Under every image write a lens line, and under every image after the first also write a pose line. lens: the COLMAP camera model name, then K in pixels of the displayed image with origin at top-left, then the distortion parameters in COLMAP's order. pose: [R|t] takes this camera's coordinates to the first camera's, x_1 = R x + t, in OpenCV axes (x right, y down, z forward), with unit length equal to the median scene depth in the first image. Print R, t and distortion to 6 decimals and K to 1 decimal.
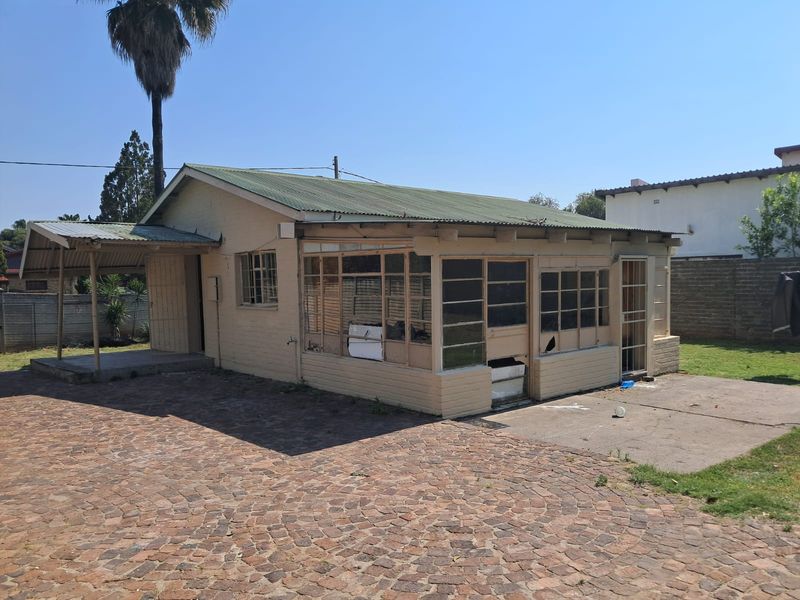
lens RADIAL K [[623.8, 0, 400.9], [0, 623.8, 306.4], [0, 0, 1]] dist [0.082500, -0.345960]
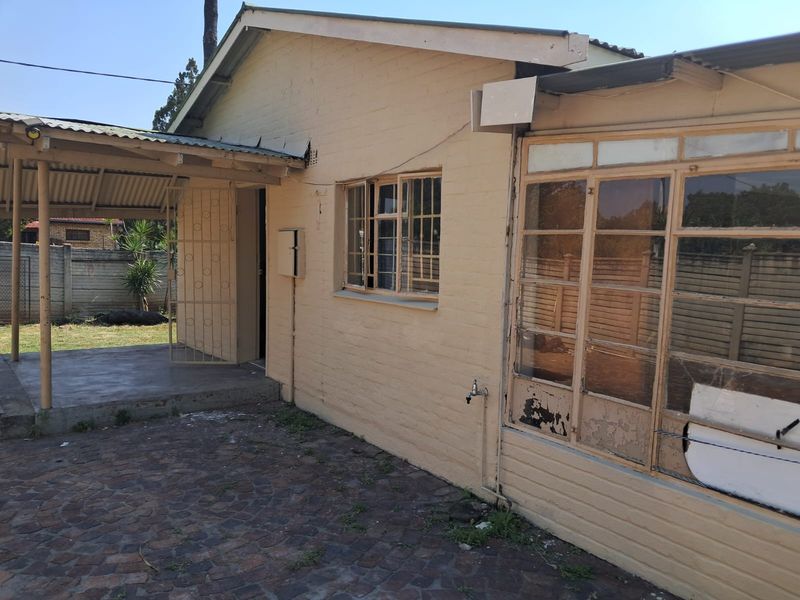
lens RADIAL K [[633.6, 0, 400.0], [0, 633.6, 300.0], [0, 0, 1]] dist [0.124338, -0.370143]
pose [[0.994225, 0.060348, -0.088741, -0.181070], [-0.056992, 0.997578, 0.039884, -0.017559], [0.090933, -0.034596, 0.995256, 0.555057]]
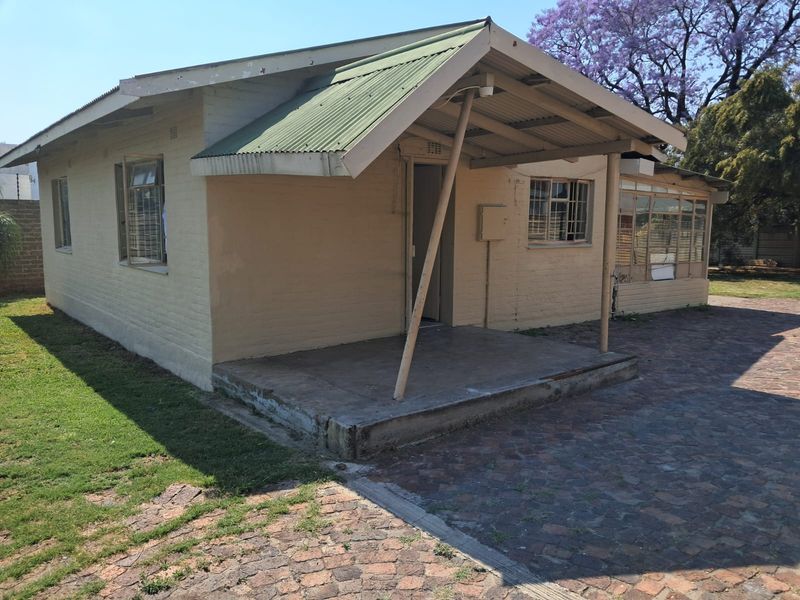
lens RADIAL K [[633.6, 0, 400.0], [0, 633.6, 300.0], [0, 0, 1]] dist [0.124338, -0.370143]
pose [[0.041043, -0.102705, 0.993865, -1.150899], [0.027793, 0.994435, 0.101617, -0.019506], [-0.998771, 0.023452, 0.043669, 1.226882]]
